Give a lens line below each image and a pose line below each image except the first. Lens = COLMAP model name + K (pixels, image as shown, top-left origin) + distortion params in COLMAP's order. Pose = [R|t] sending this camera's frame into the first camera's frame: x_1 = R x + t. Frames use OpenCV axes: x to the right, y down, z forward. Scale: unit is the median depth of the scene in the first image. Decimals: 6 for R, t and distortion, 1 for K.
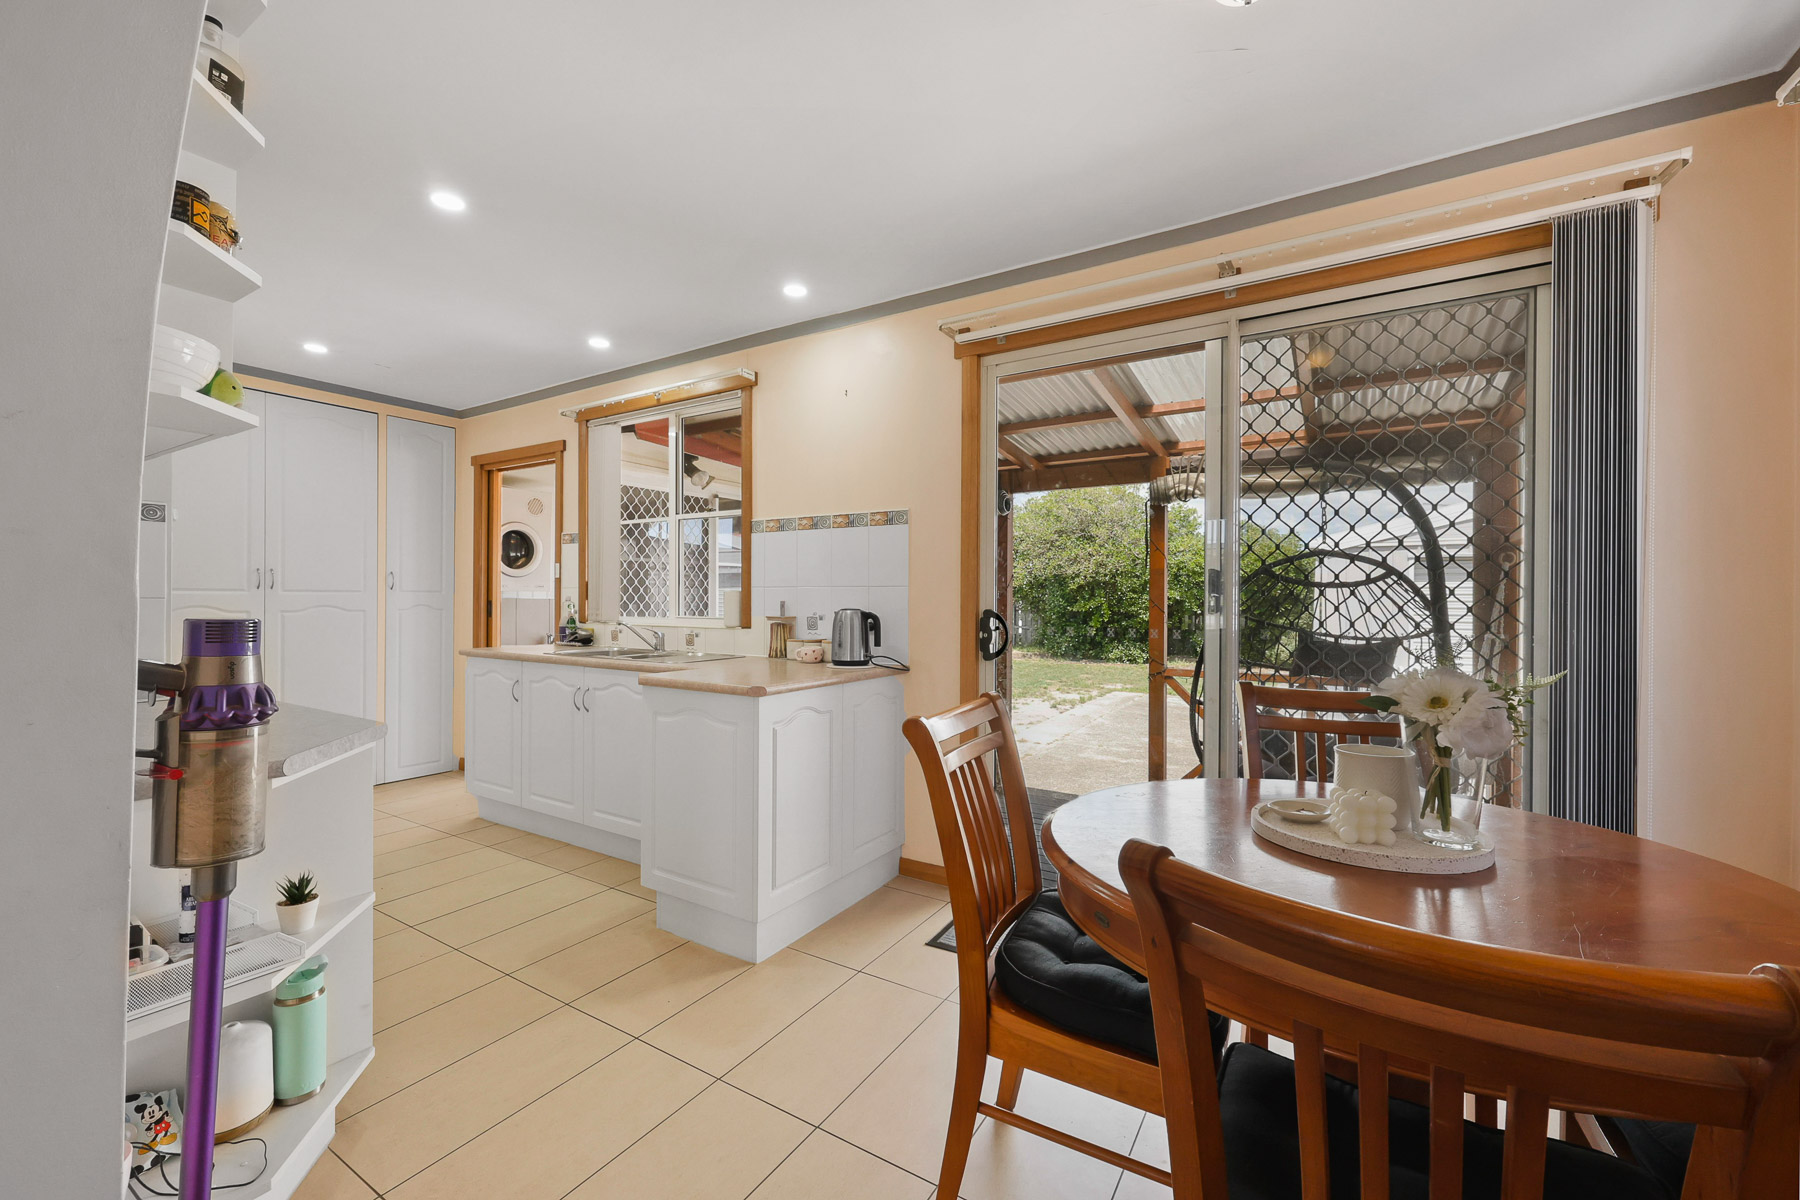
lens RADIAL K [[719.9, 0, 899.8], [0, 719.9, 599.5], [0, 0, 1]] dist [-0.003595, 0.000069]
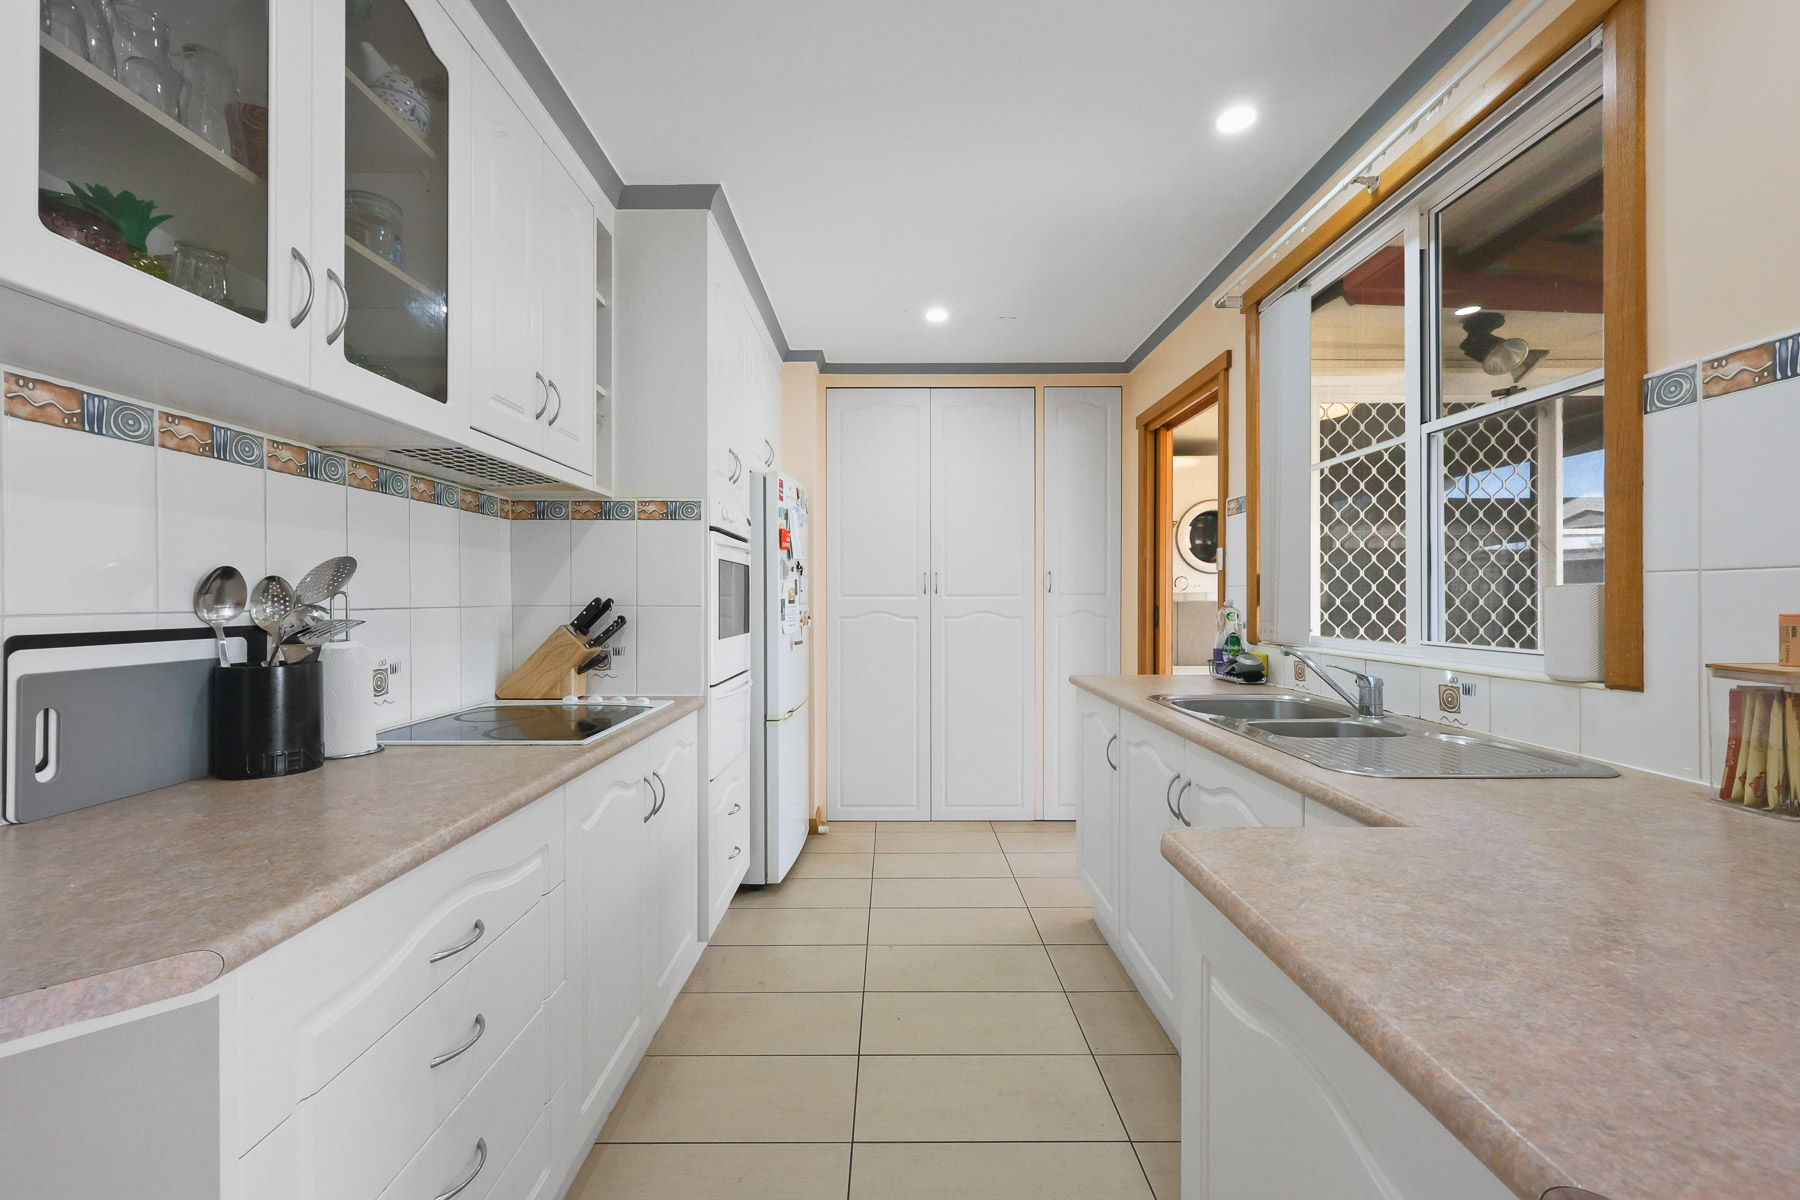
lens RADIAL K [[719.9, 0, 901.4], [0, 719.9, 601.8], [0, 0, 1]] dist [-0.003595, 0.000069]
pose [[0.526874, -0.000565, -0.849943, -0.086212], [0.001297, 0.999999, 0.000139, -0.003279], [0.849943, -0.001175, 0.526874, 0.438149]]
